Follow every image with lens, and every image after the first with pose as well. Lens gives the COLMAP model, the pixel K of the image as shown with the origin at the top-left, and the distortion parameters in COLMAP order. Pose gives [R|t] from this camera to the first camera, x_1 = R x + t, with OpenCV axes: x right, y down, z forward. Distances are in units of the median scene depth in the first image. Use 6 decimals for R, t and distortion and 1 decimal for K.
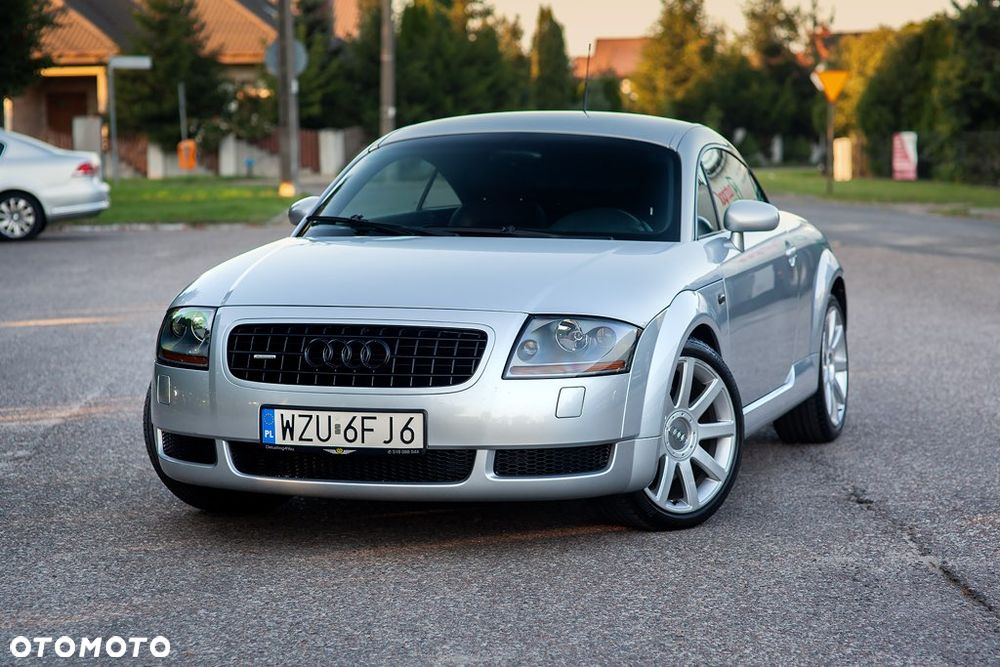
lens RADIAL K [[2381.4, 0, 503.8], [0, 2381.4, 335.7], [0, 0, 1]] dist [-0.230773, 0.000000]
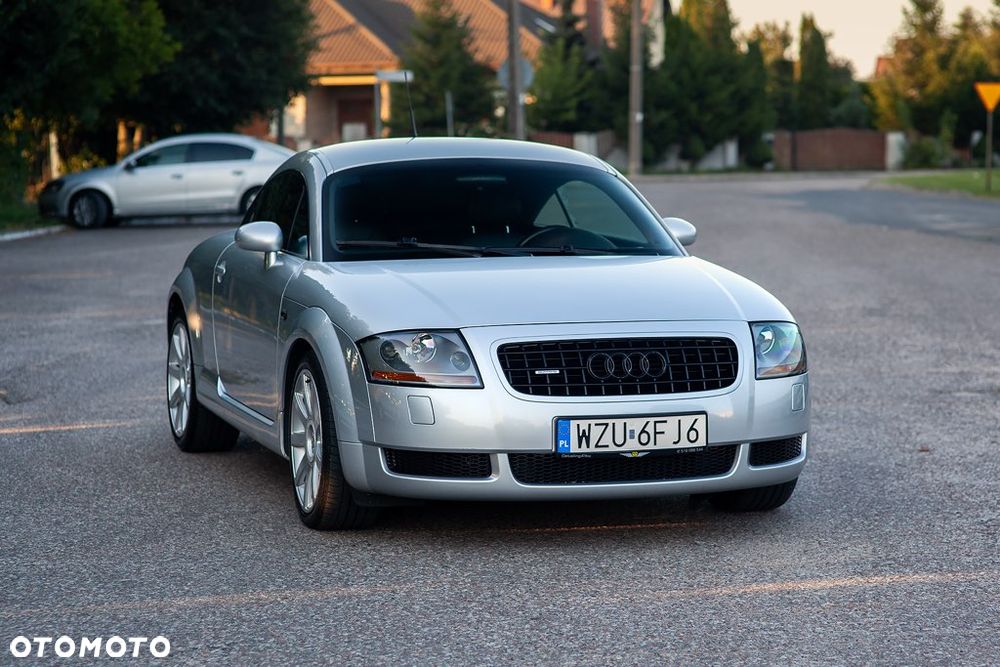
lens RADIAL K [[2846.7, 0, 499.1], [0, 2846.7, 335.4], [0, 0, 1]] dist [-0.400400, 0.000000]
pose [[0.807620, -0.040893, 0.588284, -0.878620], [0.044208, 0.998984, 0.008751, -0.019979], [-0.588044, 0.018939, 0.808607, -0.019558]]
